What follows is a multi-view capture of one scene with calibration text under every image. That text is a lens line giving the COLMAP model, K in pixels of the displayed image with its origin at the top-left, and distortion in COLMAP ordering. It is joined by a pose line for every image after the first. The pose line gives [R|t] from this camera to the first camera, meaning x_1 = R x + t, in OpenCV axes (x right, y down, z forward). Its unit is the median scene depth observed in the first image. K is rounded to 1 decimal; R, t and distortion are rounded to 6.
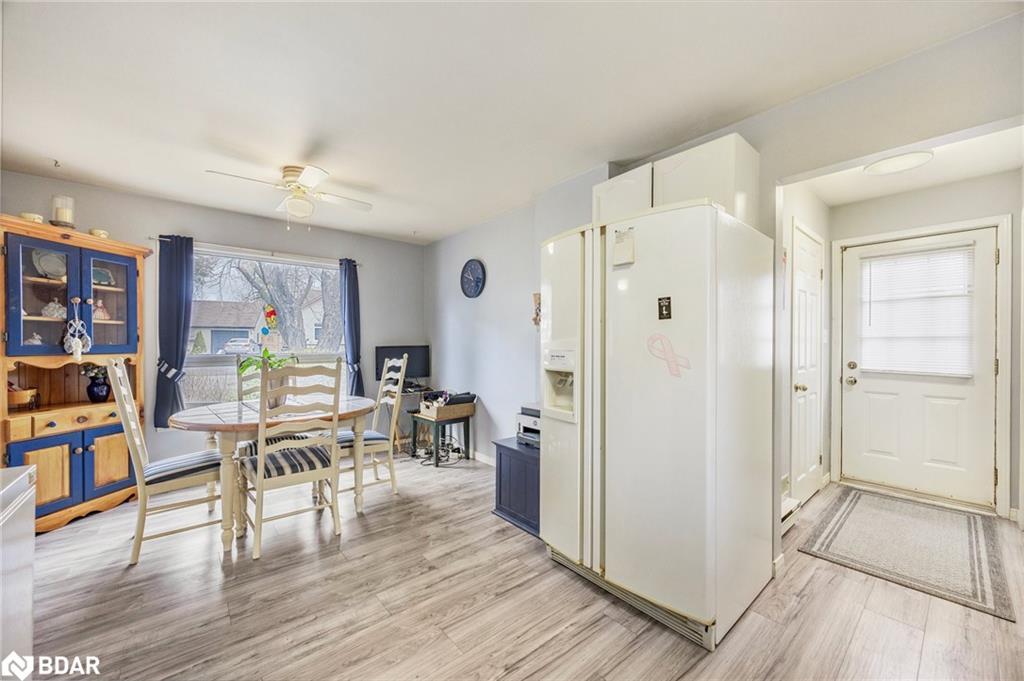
lens RADIAL K [[396.3, 0, 514.8], [0, 396.3, 345.1], [0, 0, 1]] dist [0.000500, 0.000035]
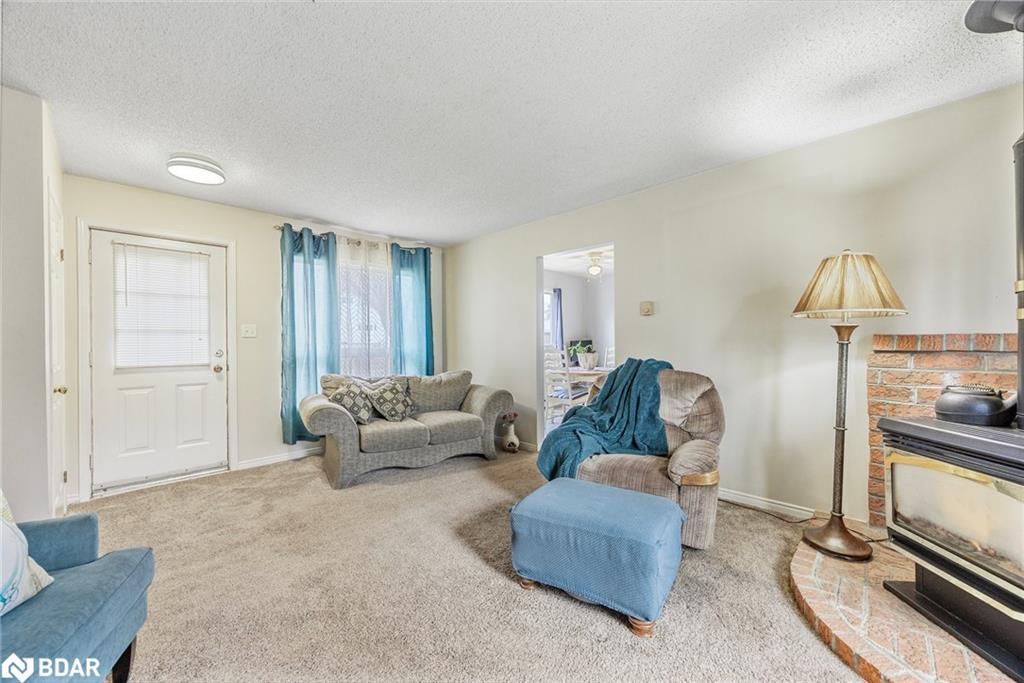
lens RADIAL K [[393.2, 0, 511.4], [0, 393.2, 344.8], [0, 0, 1]] dist [-0.000306, -0.000015]
pose [[0.995386, -0.006388, 0.095739, -1.067954], [0.006220, 0.999979, 0.002057, 0.019755], [-0.095750, -0.001452, 0.995404, -0.861121]]
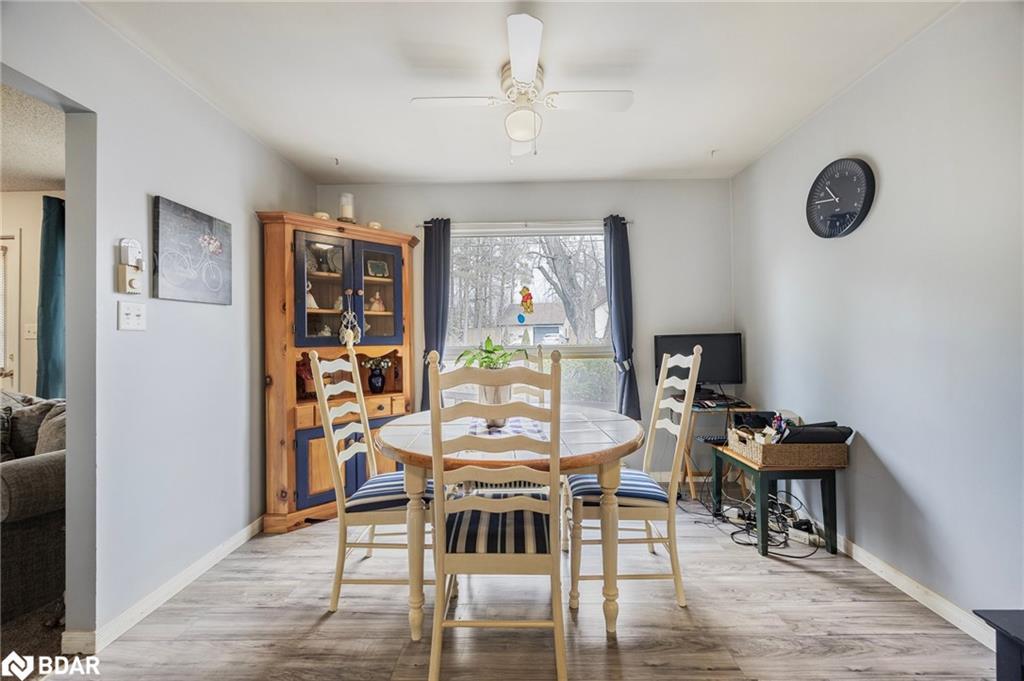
lens RADIAL K [[399.1, 0, 512.7], [0, 399.1, 334.3], [0, 0, 1]] dist [0.001002, 0.000035]
pose [[0.752073, -0.017849, -0.658838, -0.111726], [0.011055, 0.999834, -0.014468, 0.012019], [0.658987, 0.003597, 0.752146, 0.446954]]
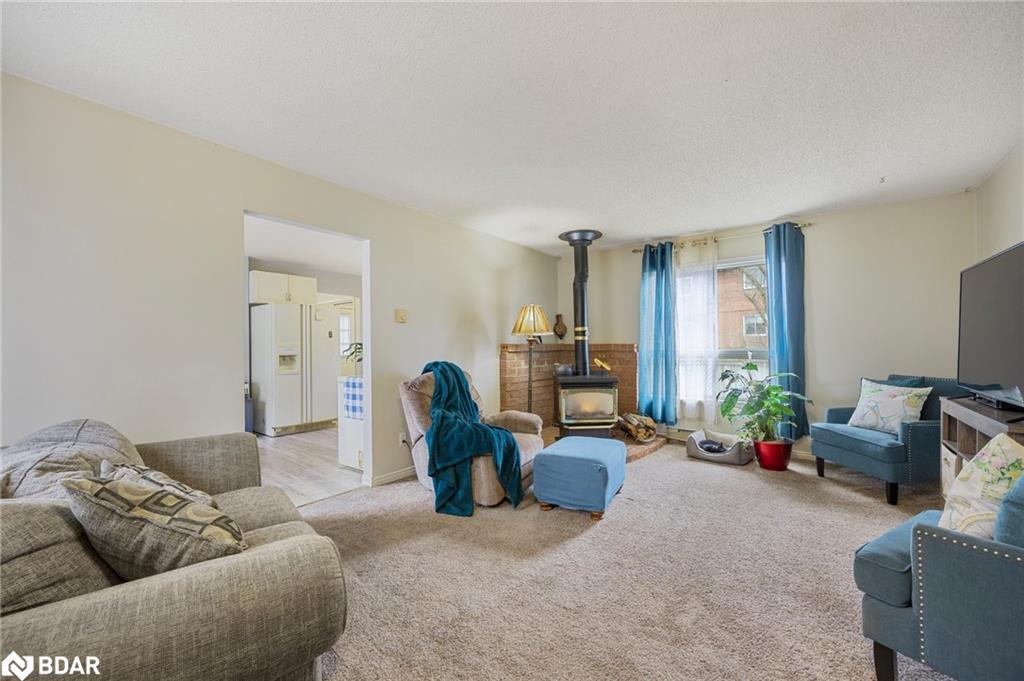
lens RADIAL K [[396.3, 0, 514.8], [0, 396.3, 345.1], [0, 0, 1]] dist [0.000500, 0.000035]
pose [[-0.212907, 0.005446, 0.977057, -1.783330], [0.010287, 0.999942, -0.003332, 0.015577], [-0.977018, 0.009342, -0.212951, 0.080955]]
